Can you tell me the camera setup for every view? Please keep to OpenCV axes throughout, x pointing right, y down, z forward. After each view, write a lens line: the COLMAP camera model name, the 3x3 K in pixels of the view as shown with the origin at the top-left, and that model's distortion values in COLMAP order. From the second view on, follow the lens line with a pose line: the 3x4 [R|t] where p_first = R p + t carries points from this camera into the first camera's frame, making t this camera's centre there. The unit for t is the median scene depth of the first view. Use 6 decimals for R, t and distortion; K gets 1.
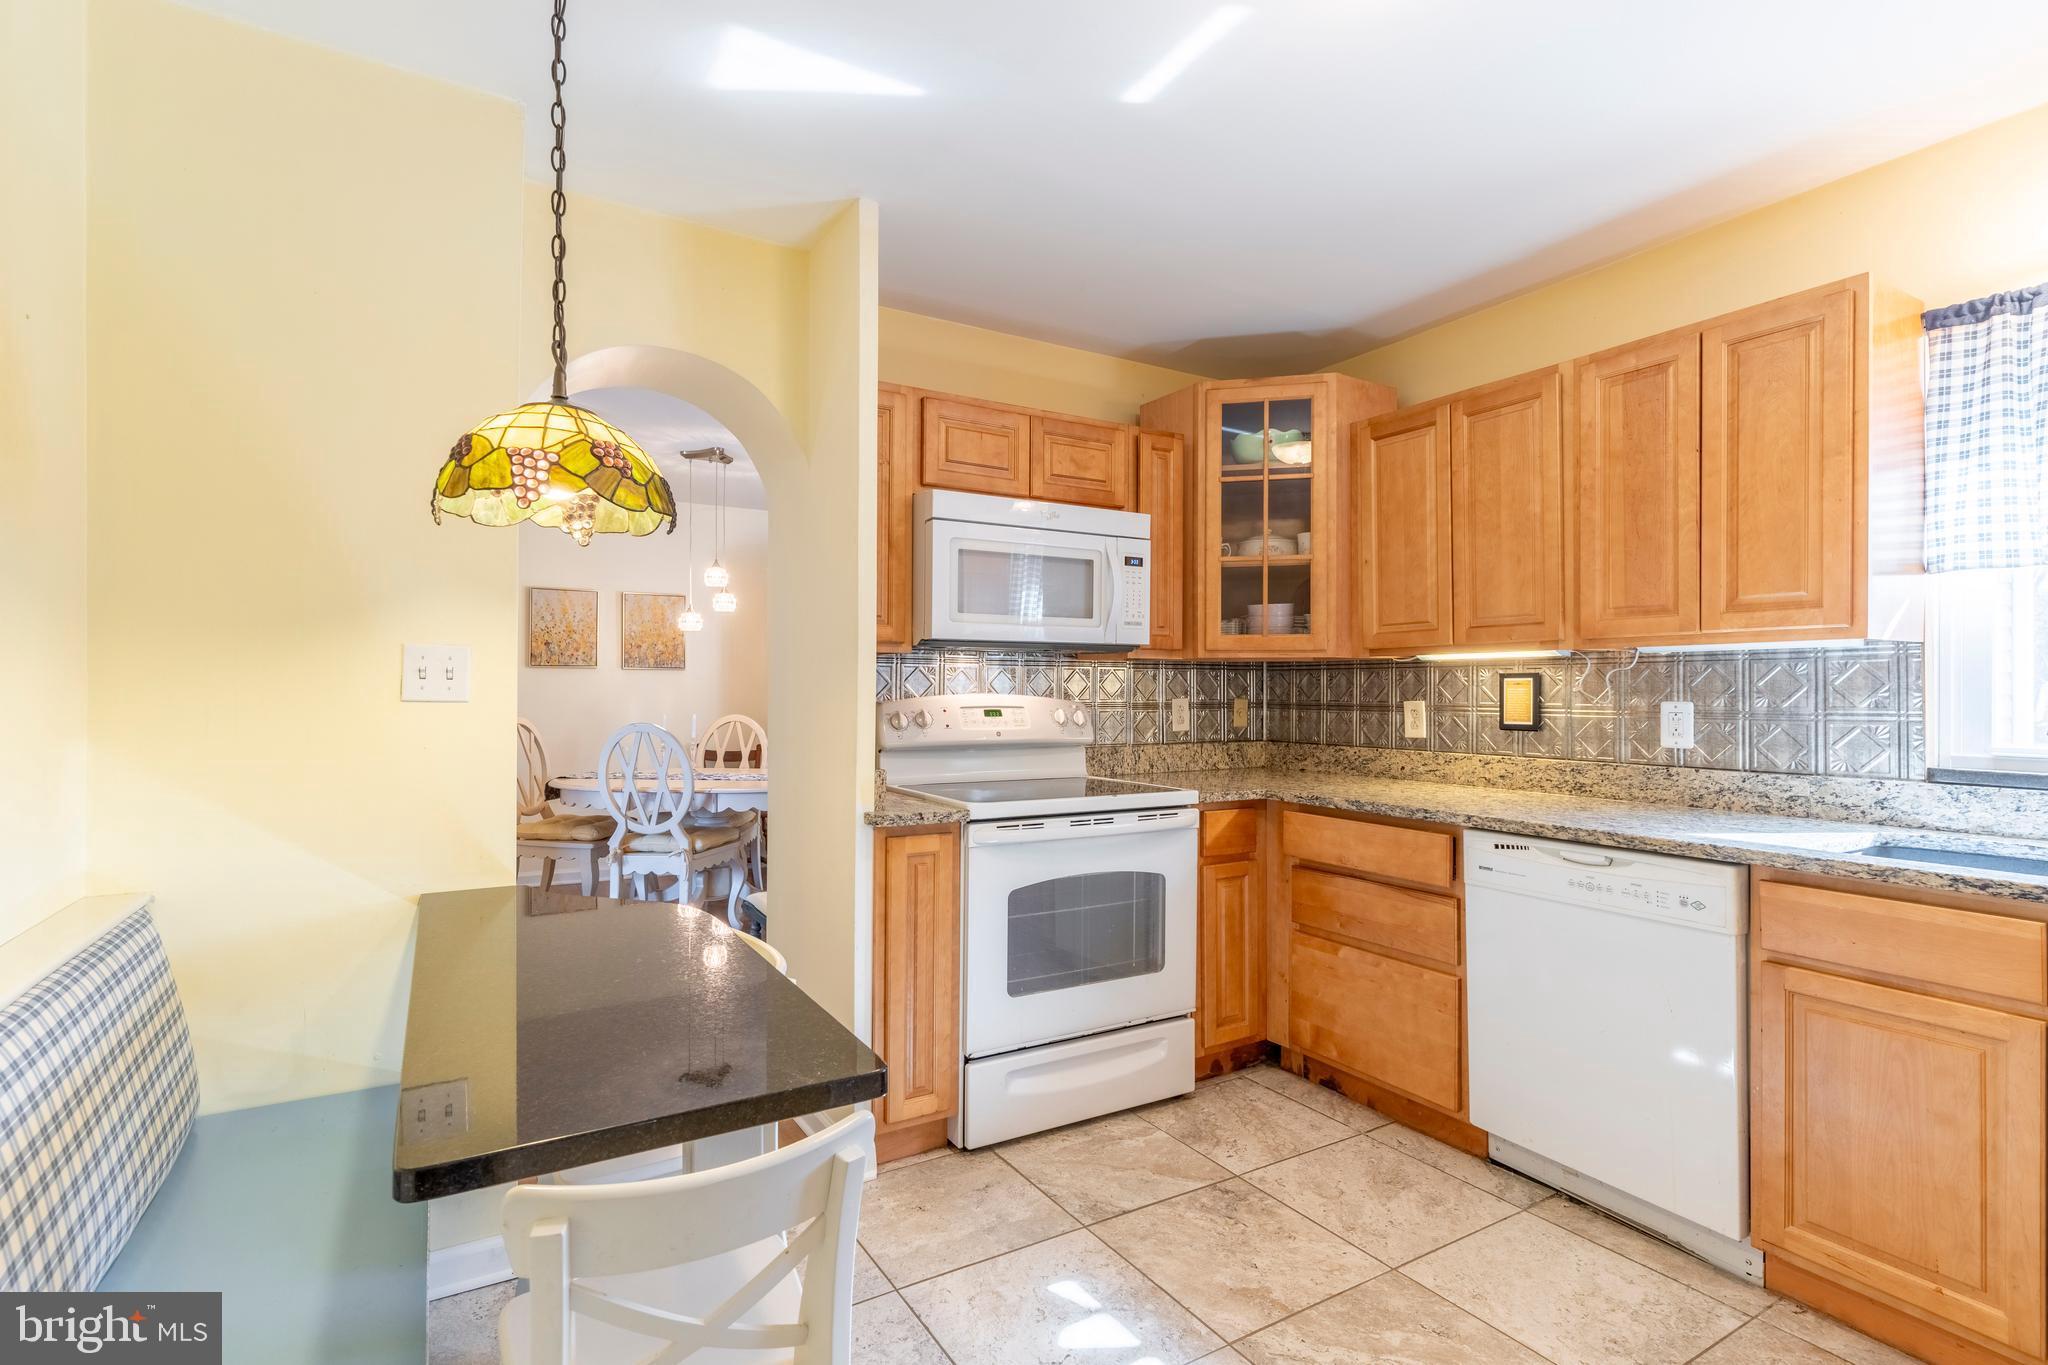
lens RADIAL K [[978.8, 0, 1019.8], [0, 978.8, 673.5], [0, 0, 1]] dist [-0.000577, 0.000602]
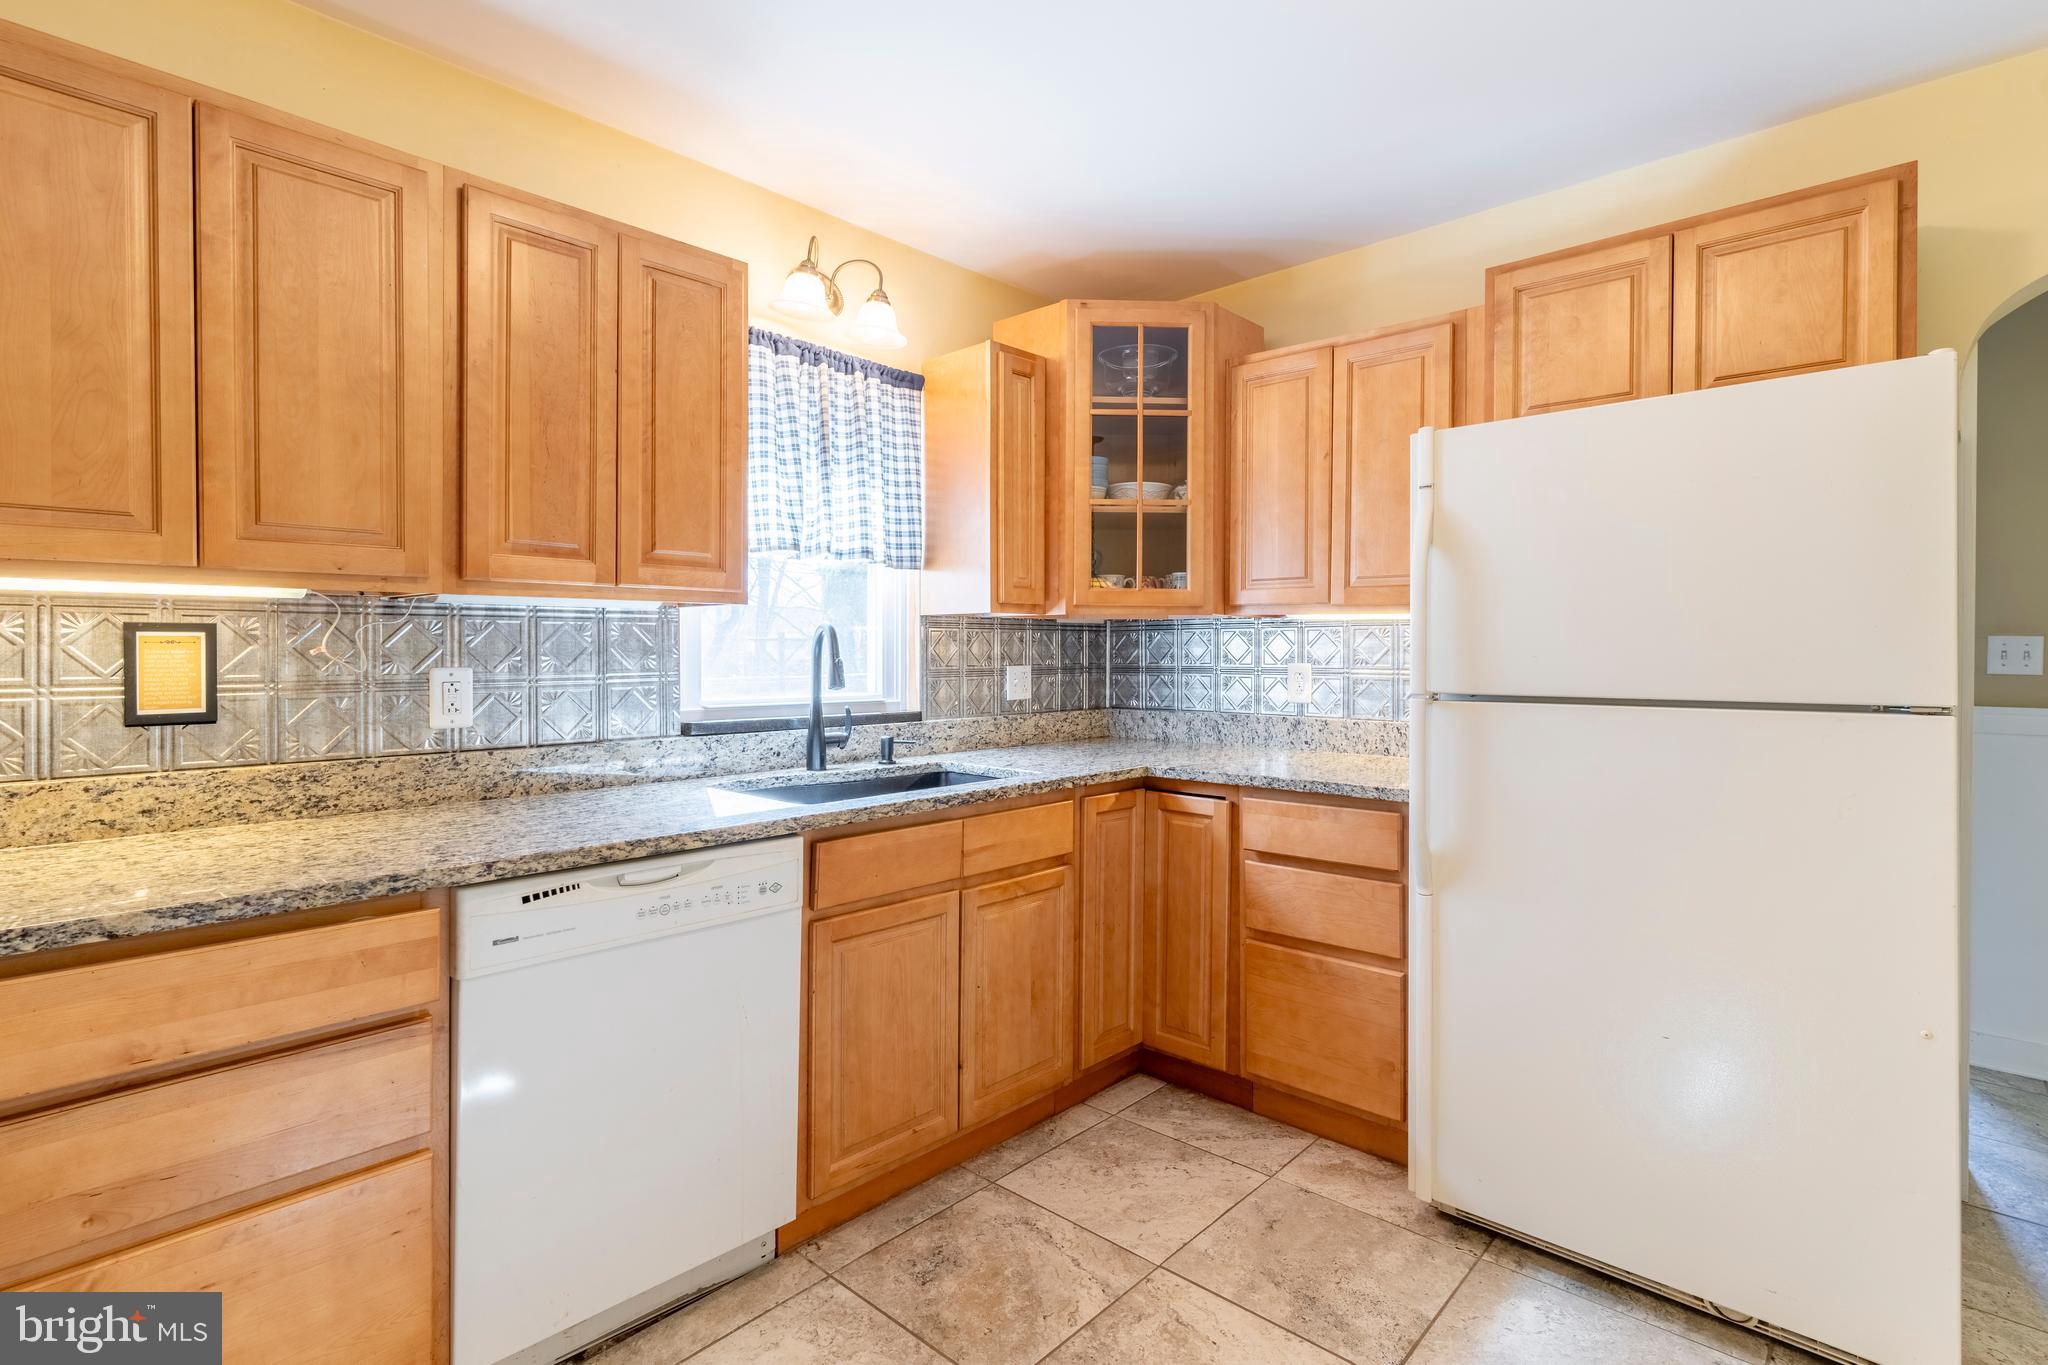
lens RADIAL K [[980.1, 0, 1021.0], [0, 980.1, 648.9], [0, 0, 1]] dist [-0.000104, 0.000159]
pose [[-0.285842, 0.001039, 0.958276, -0.201904], [-0.017596, 0.999825, -0.006332, 0.011131], [-0.958115, -0.018671, -0.285774, 0.816995]]
